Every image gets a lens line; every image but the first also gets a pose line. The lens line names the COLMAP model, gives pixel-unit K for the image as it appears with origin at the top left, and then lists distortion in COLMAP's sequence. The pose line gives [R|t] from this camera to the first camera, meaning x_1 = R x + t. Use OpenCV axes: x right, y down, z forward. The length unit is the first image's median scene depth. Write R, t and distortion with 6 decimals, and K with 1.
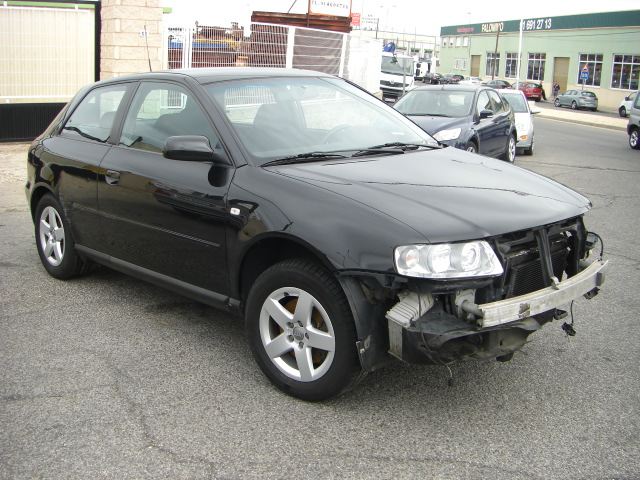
lens RADIAL K [[725.3, 0, 314.6], [0, 725.3, 239.1], [0, 0, 1]] dist [-0.196978, 0.187813]
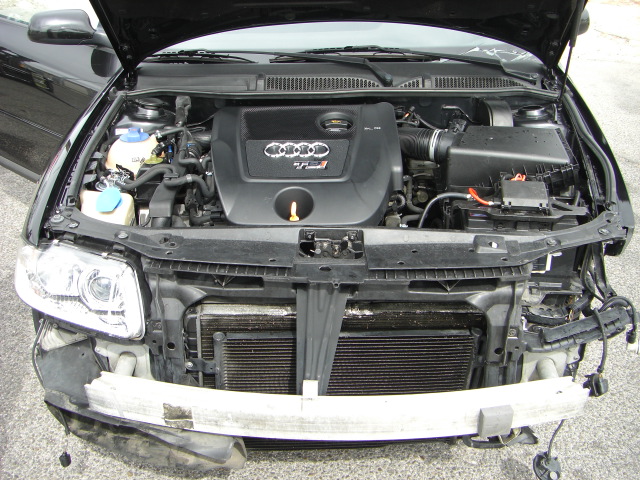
lens RADIAL K [[725.3, 0, 314.6], [0, 725.3, 239.1], [0, 0, 1]] dist [-0.196978, 0.187813]
pose [[0.705752, 0.310261, -0.636908, 0.552808], [-0.149892, 0.944046, 0.293785, -0.164652], [0.692420, -0.111872, 0.712769, 0.584596]]
